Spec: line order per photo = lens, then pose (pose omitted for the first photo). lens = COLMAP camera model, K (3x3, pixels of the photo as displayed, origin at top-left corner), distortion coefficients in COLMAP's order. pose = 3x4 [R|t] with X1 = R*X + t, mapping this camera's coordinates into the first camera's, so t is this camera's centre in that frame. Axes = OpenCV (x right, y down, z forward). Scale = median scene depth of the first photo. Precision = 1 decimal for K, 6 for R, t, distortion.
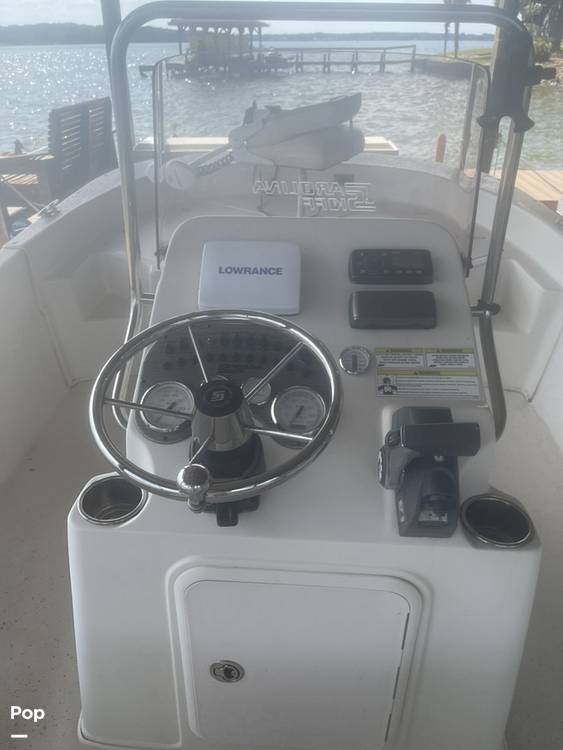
lens RADIAL K [[568.7, 0, 282.7], [0, 568.7, 369.8], [0, 0, 1]] dist [-0.005688, -0.006333]
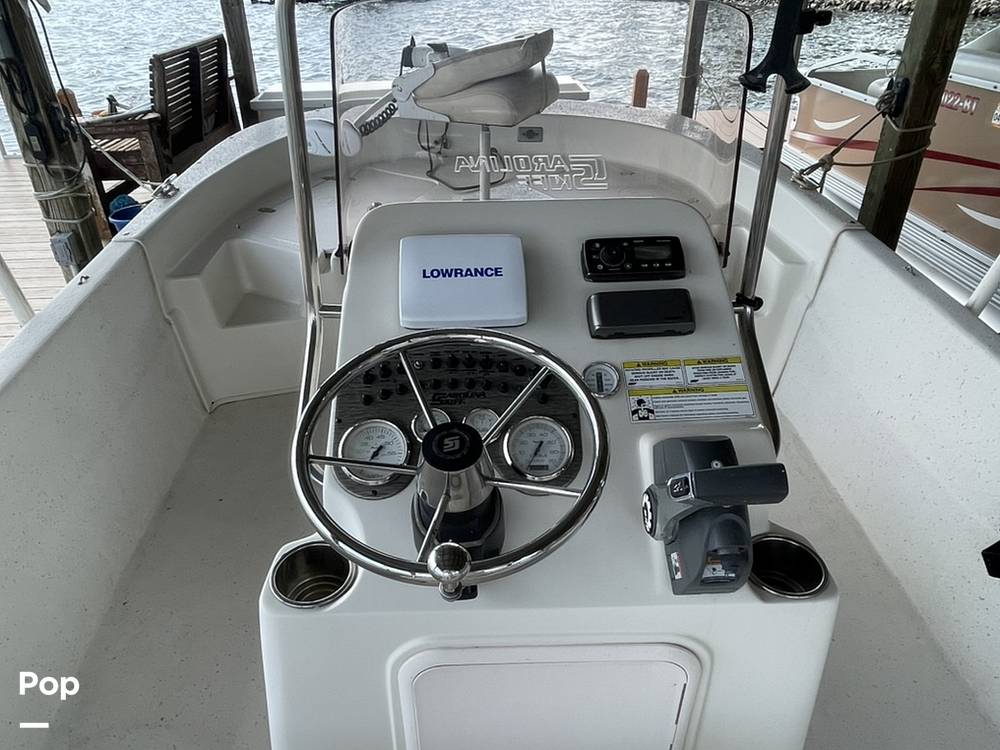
lens RADIAL K [[695.1, 0, 496.1], [0, 695.1, 382.6], [0, 0, 1]] dist [-0.019716, -0.002935]
pose [[0.996240, -0.054935, 0.066991, -0.086847], [0.052694, 0.998005, 0.034767, -0.053863], [-0.068767, -0.031106, 0.997148, 0.022319]]
